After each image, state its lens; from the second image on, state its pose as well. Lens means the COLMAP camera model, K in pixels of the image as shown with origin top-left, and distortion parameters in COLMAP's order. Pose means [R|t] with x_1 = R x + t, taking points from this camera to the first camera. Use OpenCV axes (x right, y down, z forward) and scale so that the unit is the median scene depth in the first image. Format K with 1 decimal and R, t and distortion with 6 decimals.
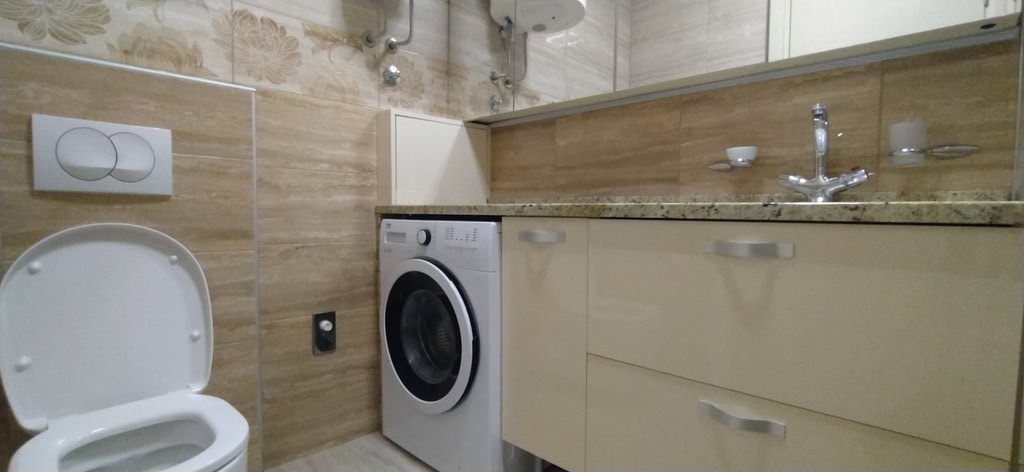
lens RADIAL K [[470.3, 0, 505.5], [0, 470.3, 244.0], [0, 0, 1]] dist [-0.034038, 0.018749]
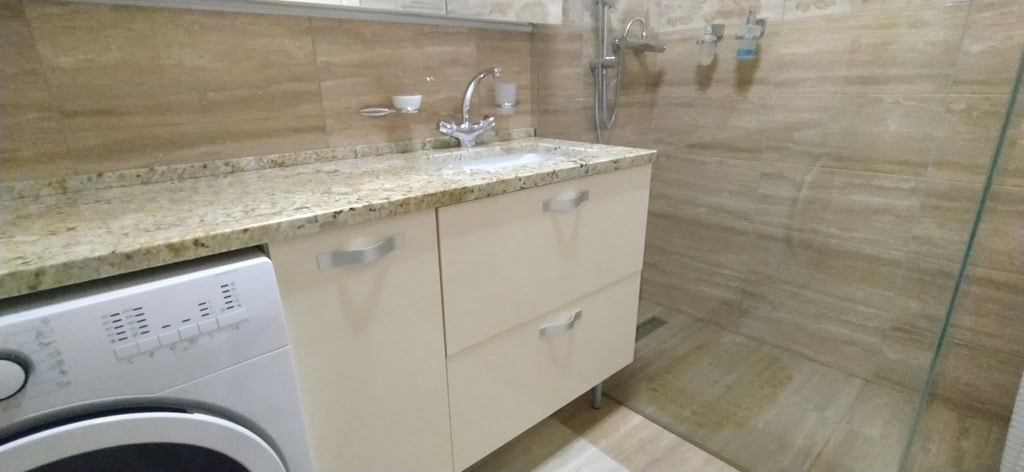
lens RADIAL K [[470.3, 0, 505.5], [0, 470.3, 244.0], [0, 0, 1]] dist [-0.034038, 0.018749]
pose [[0.068927, -0.330536, 0.941273, -0.468370], [0.087622, 0.941877, 0.324332, -0.196073], [-0.993766, 0.060121, 0.093884, 0.666138]]
